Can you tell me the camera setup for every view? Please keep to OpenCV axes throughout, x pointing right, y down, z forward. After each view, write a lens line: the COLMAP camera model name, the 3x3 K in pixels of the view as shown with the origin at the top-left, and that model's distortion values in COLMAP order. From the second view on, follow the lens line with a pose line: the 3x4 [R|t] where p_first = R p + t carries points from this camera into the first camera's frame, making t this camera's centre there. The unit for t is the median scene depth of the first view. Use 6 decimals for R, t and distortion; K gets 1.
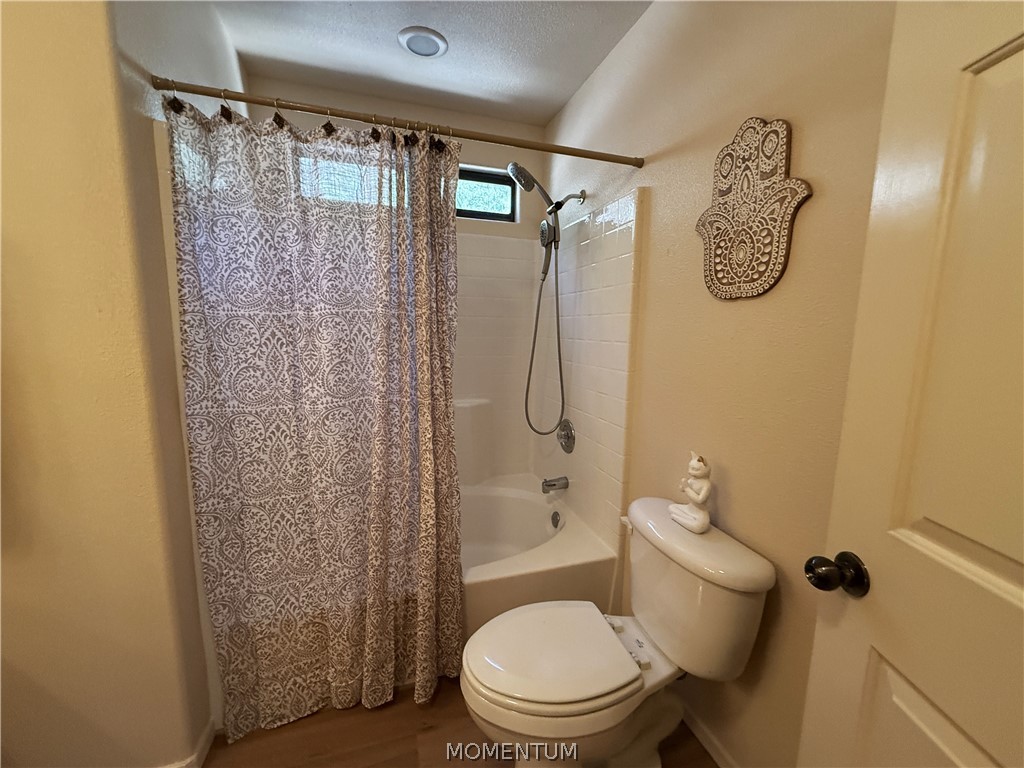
lens RADIAL K [[408.2, 0, 510.9], [0, 408.2, 384.7], [0, 0, 1]] dist [0.003533, -0.001252]
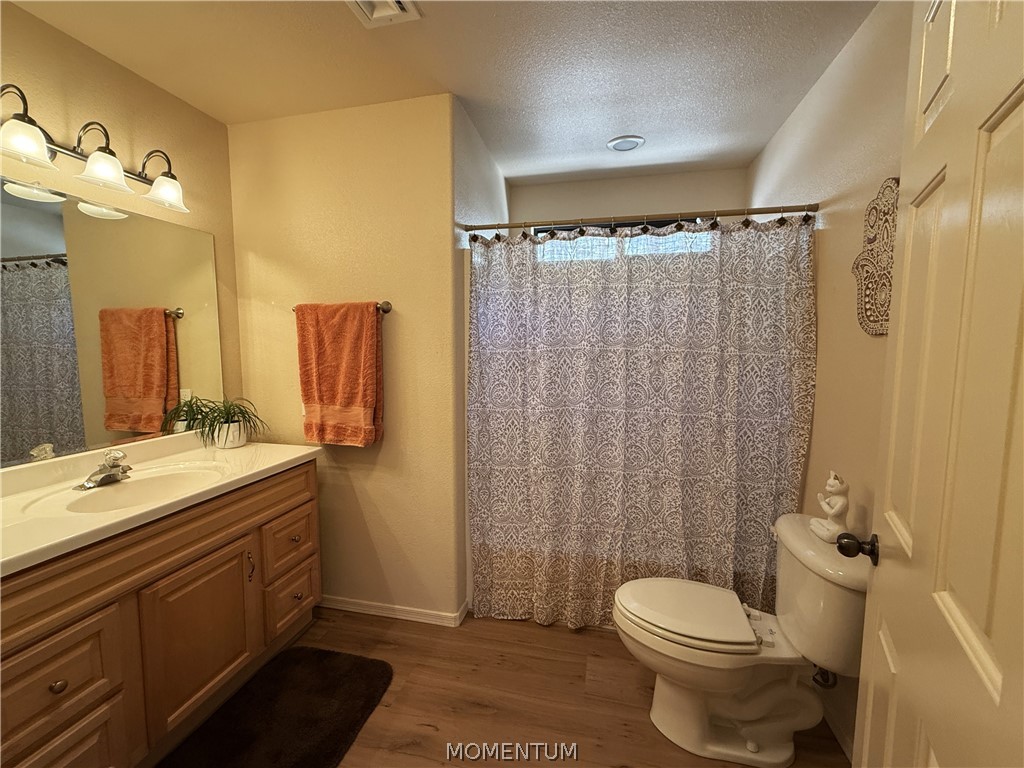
lens RADIAL K [[408.2, 0, 513.0], [0, 408.2, 382.8], [0, 0, 1]] dist [0.003533, -0.001252]
pose [[0.864905, 0.028142, -0.501145, 0.229605], [-0.059823, 0.997090, -0.047254, 0.026356], [0.498357, 0.070851, 0.864072, -0.395244]]
